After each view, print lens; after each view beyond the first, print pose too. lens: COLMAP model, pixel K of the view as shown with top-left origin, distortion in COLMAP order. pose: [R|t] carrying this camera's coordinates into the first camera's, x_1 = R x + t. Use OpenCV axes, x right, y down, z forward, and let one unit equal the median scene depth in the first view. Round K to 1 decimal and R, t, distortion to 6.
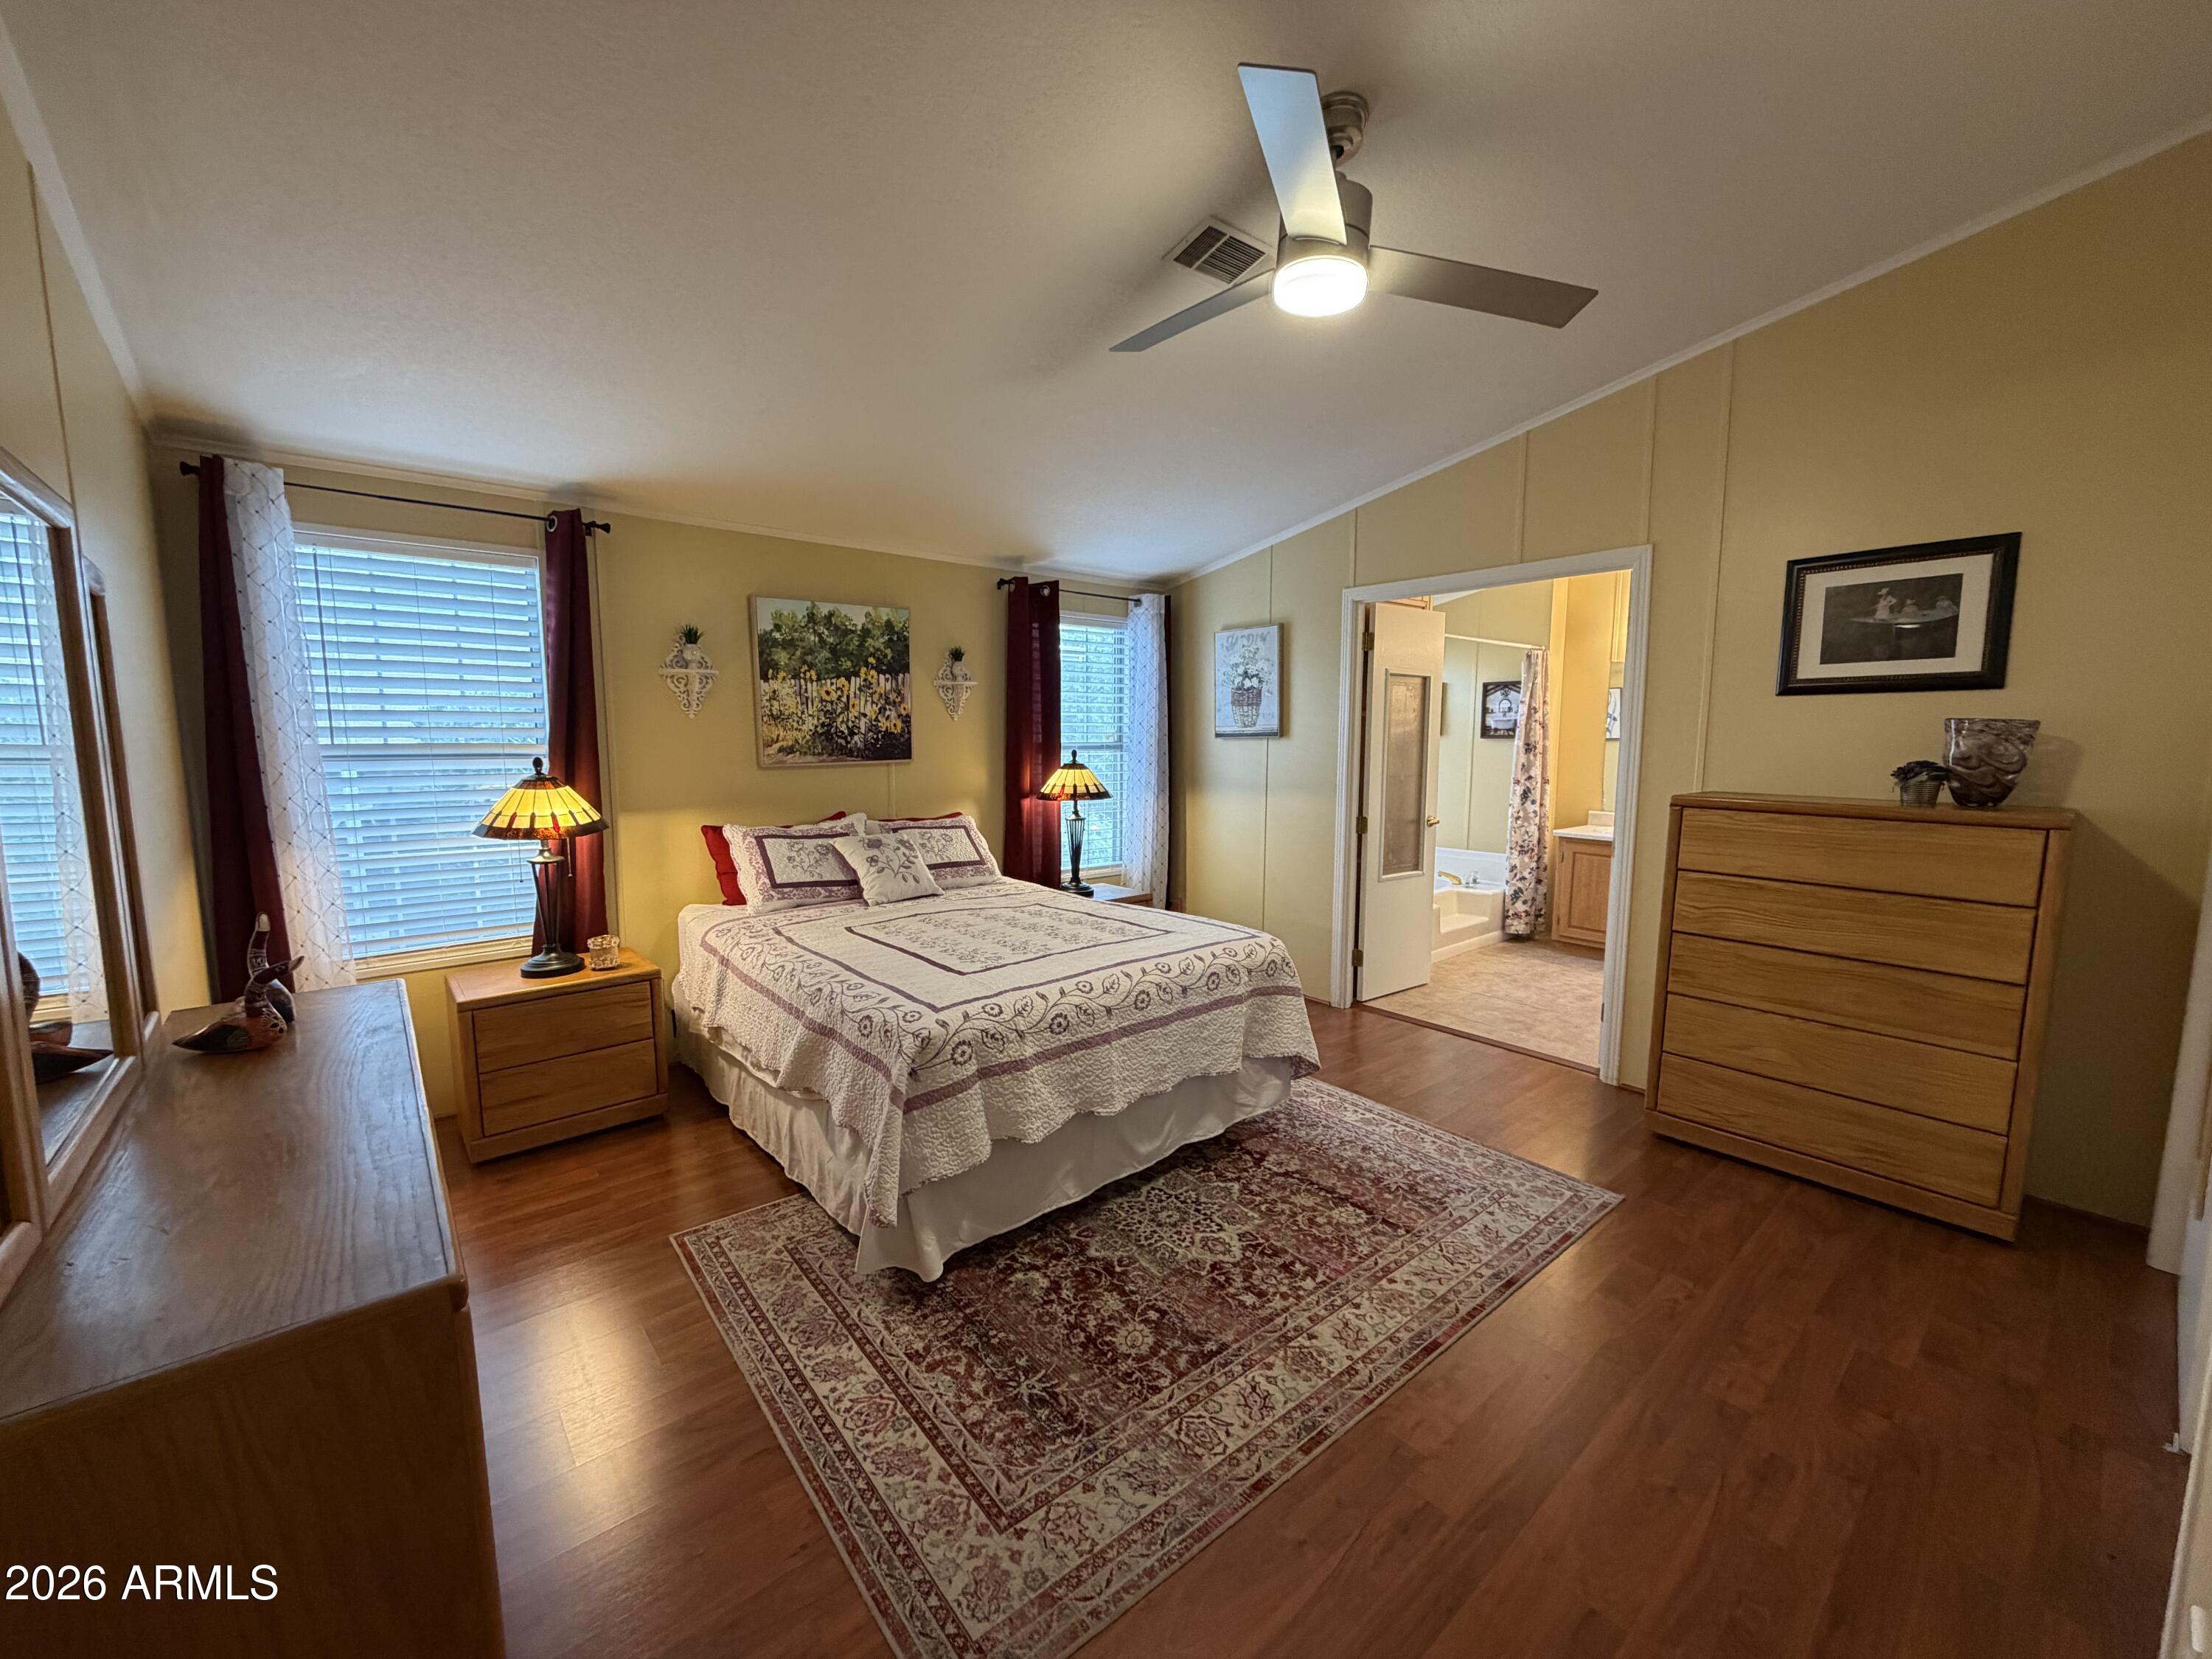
lens RADIAL K [[884.3, 0, 1110.5], [0, 884.3, 830.4], [0, 0, 1]] dist [0.000325, 0.000321]
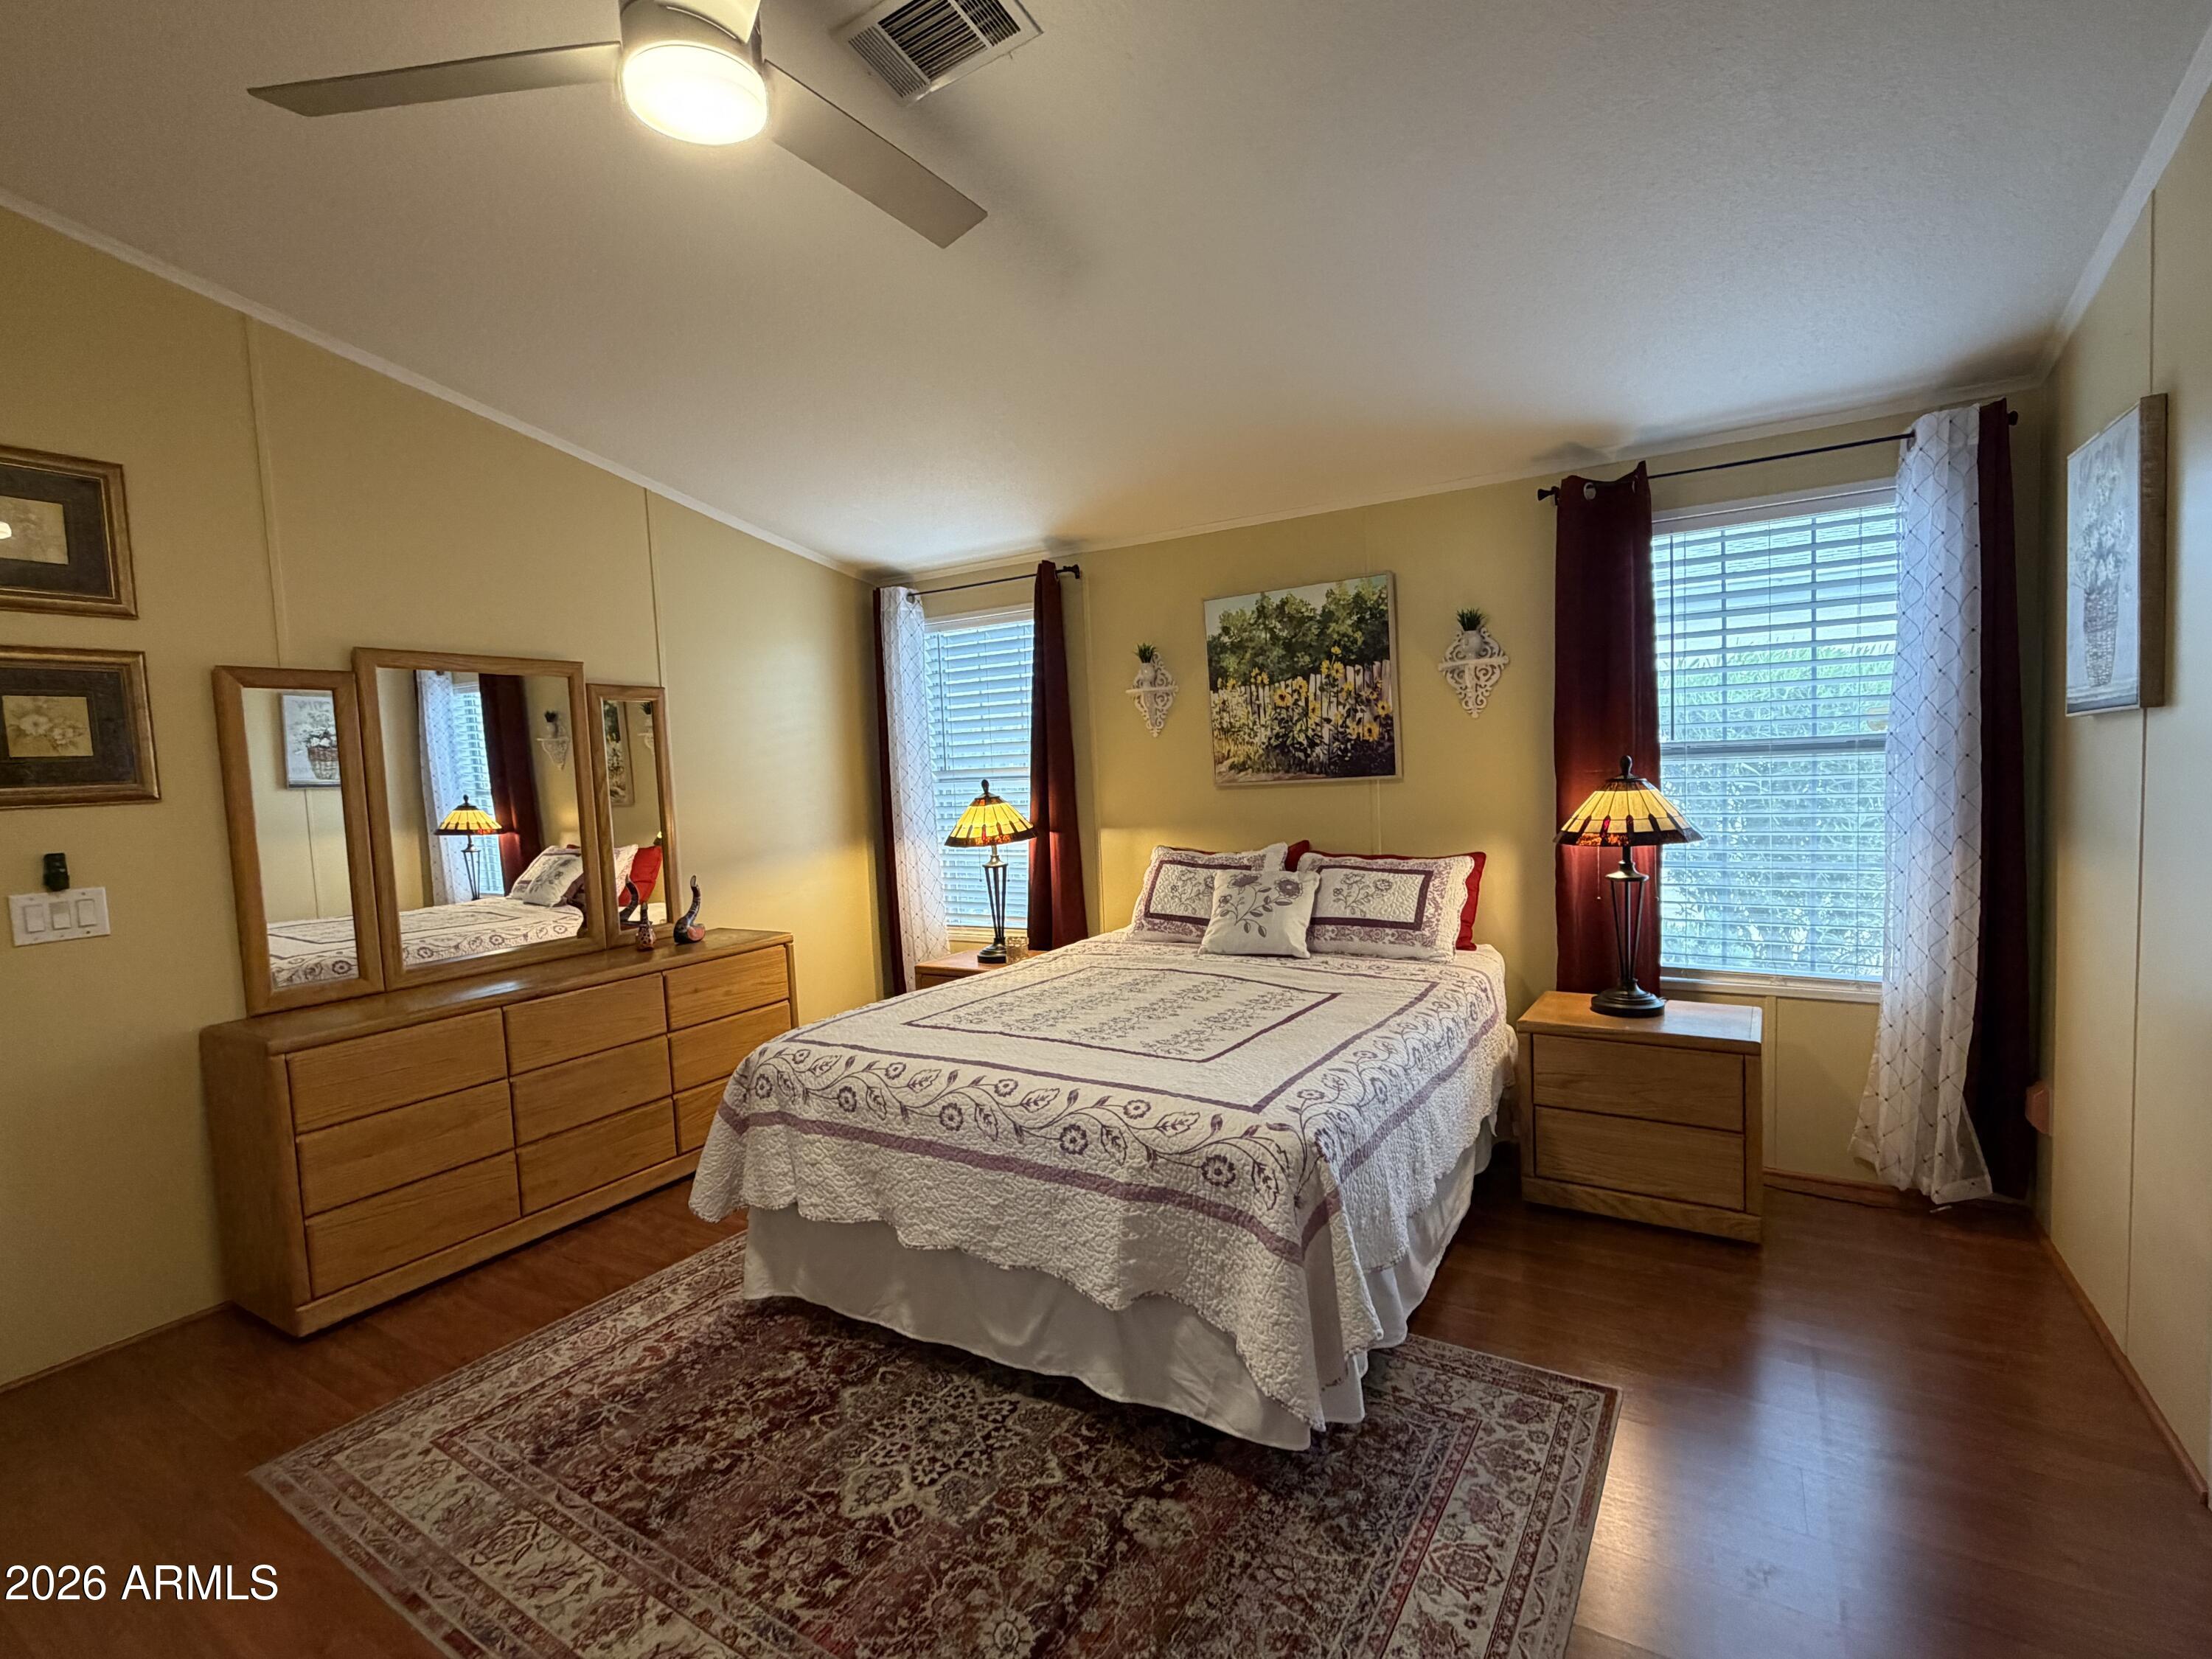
lens RADIAL K [[1035.3, 0, 1109.4], [0, 1035.3, 831.4], [0, 0, 1]] dist [-0.002030, 0.000804]
pose [[0.300855, 0.047477, -0.952487, 0.594732], [-0.061446, 0.997650, 0.030319, -0.051278], [0.951688, 0.049405, 0.303065, 0.581682]]
